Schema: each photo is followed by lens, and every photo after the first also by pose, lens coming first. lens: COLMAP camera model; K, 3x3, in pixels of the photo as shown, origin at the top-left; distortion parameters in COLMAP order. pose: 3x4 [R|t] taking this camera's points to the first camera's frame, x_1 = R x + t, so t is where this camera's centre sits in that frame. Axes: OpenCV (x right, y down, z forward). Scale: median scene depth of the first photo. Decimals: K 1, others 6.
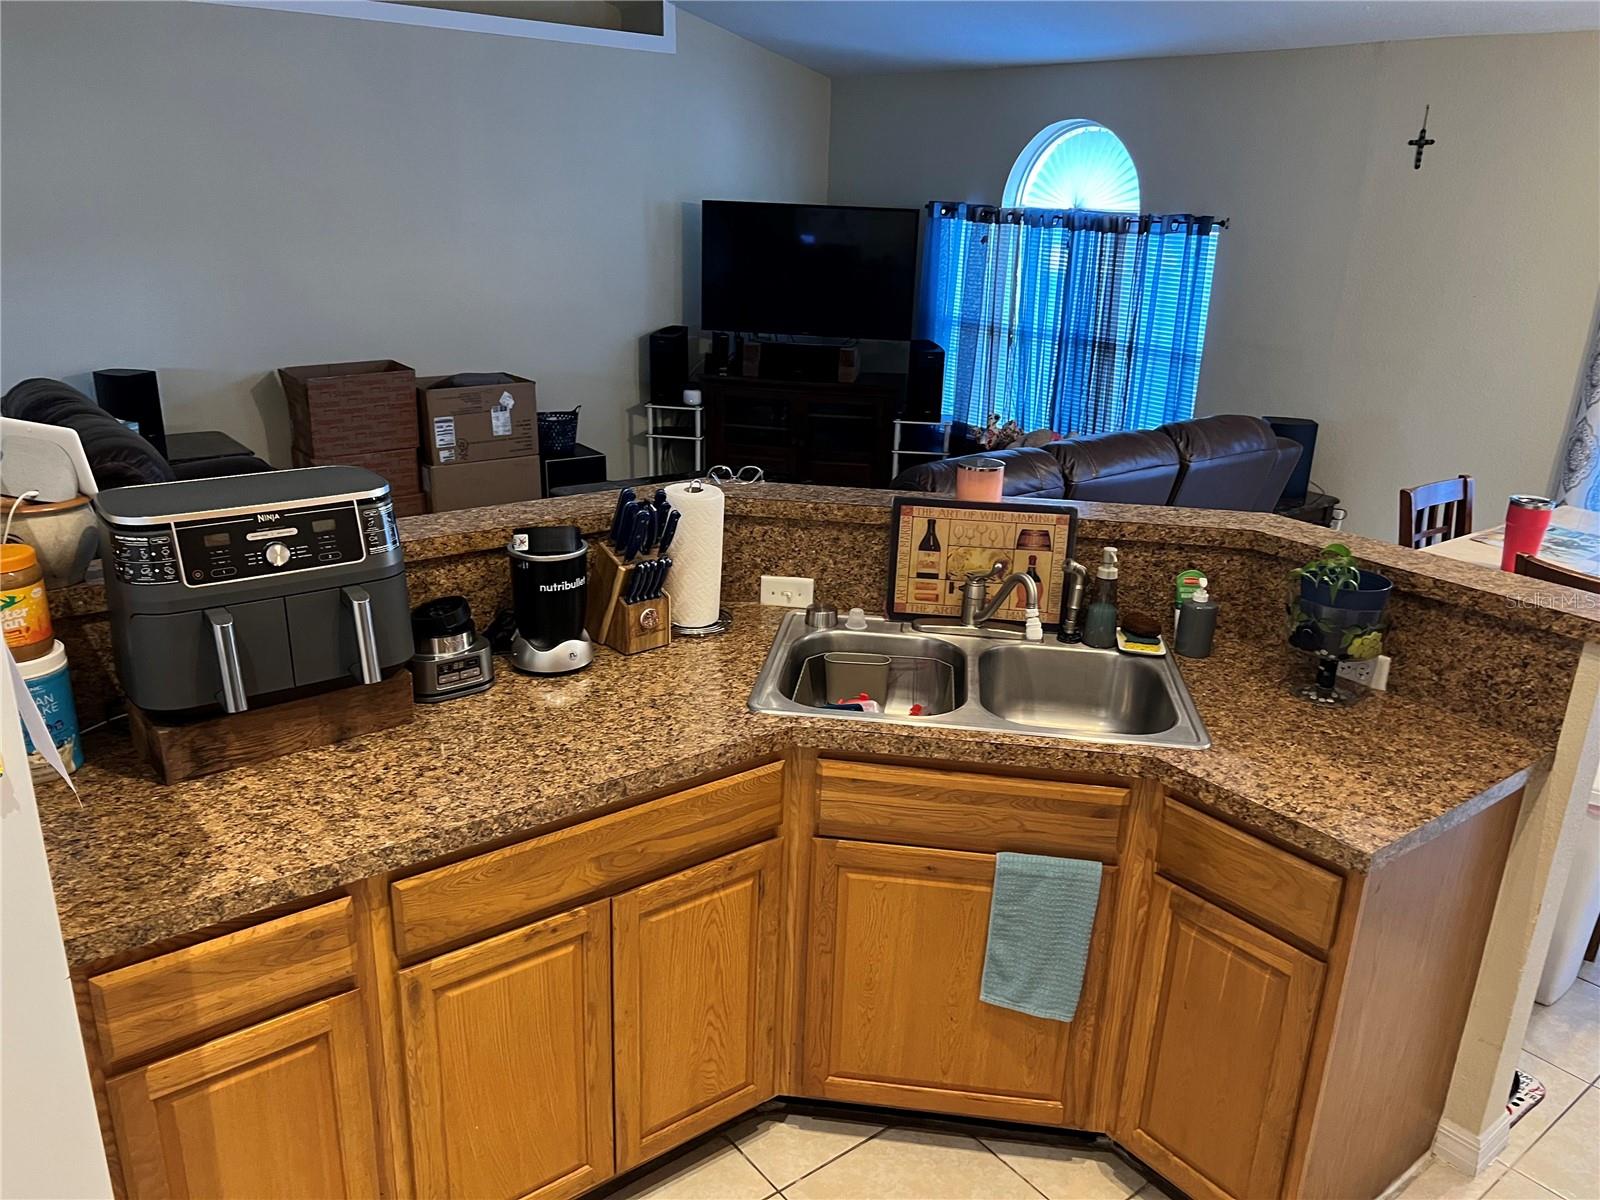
lens RADIAL K [[1205.4, 0, 800.0], [0, 1205.4, 600.0], [0, 0, 1]] dist [0.052518, -0.069271]
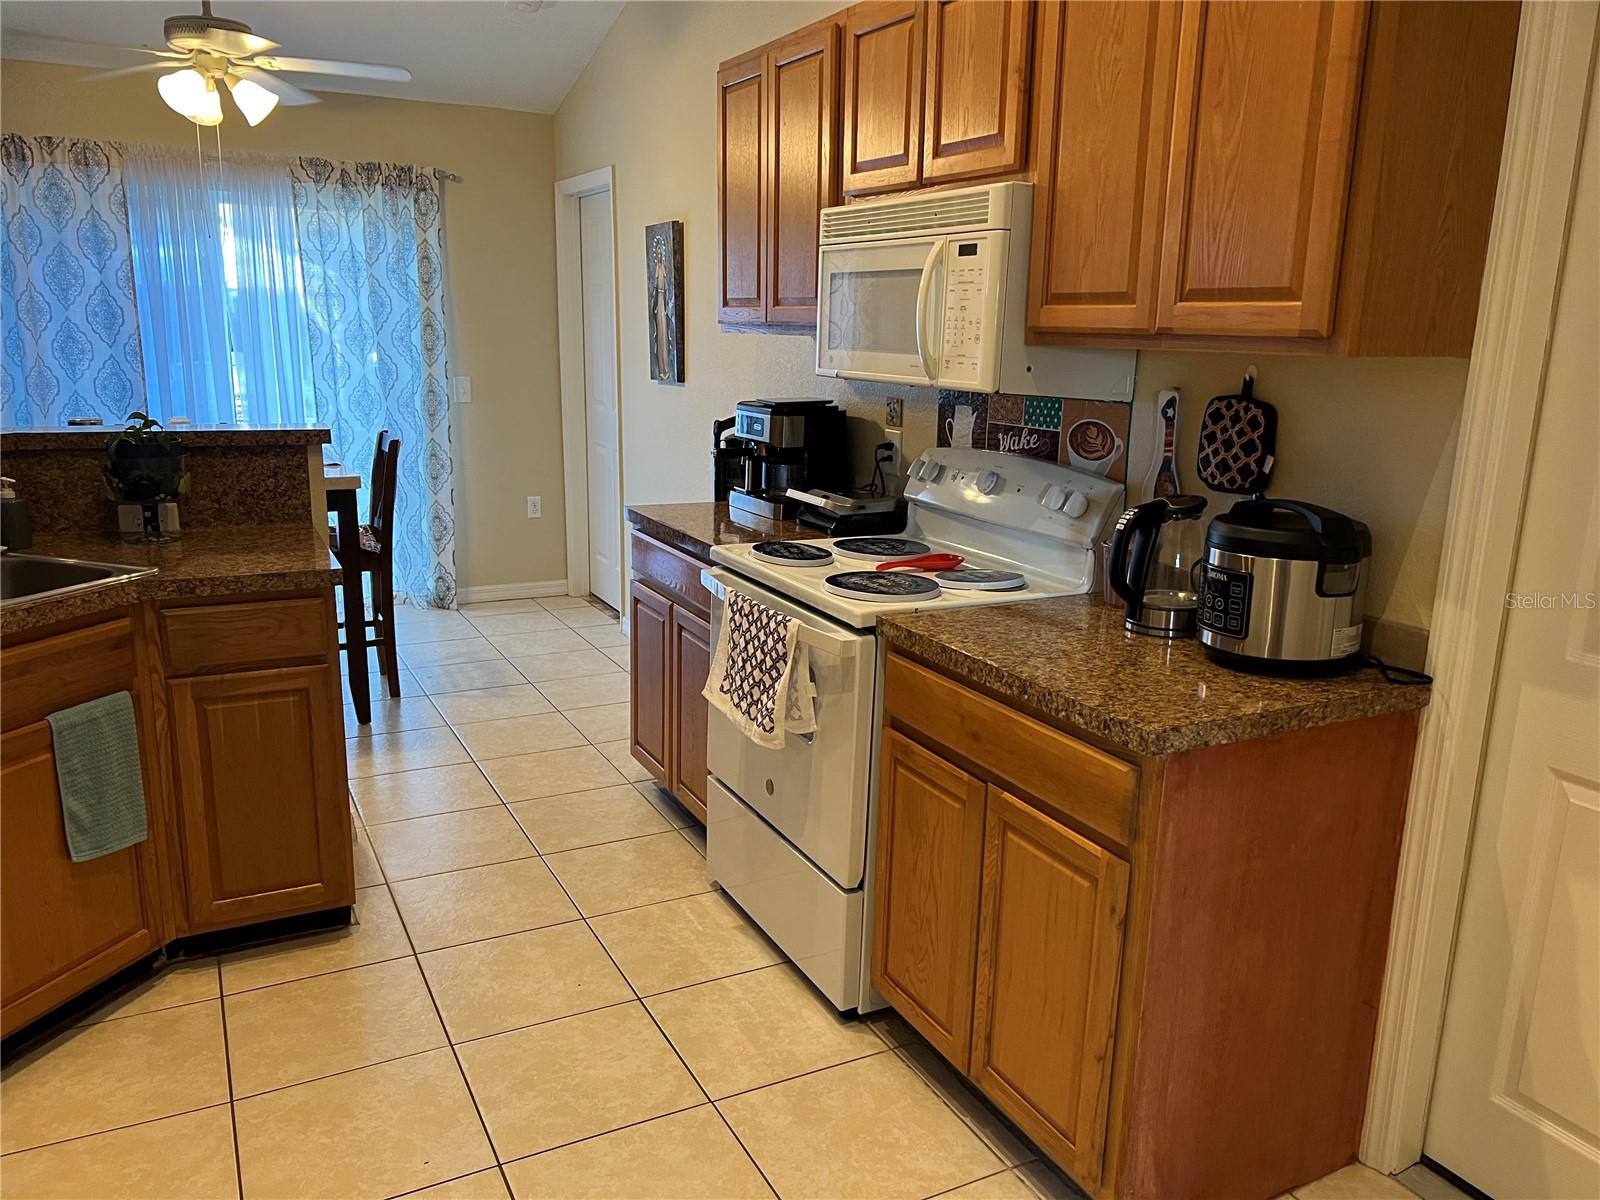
lens RADIAL K [[1205.4, 0, 800.0], [0, 1205.4, 600.0], [0, 0, 1]] dist [0.052518, -0.069271]
pose [[0.179260, -0.243635, 0.953157, -0.704989], [0.301748, 0.935769, 0.182441, 0.117403], [-0.936384, 0.254908, 0.241262, 0.101989]]
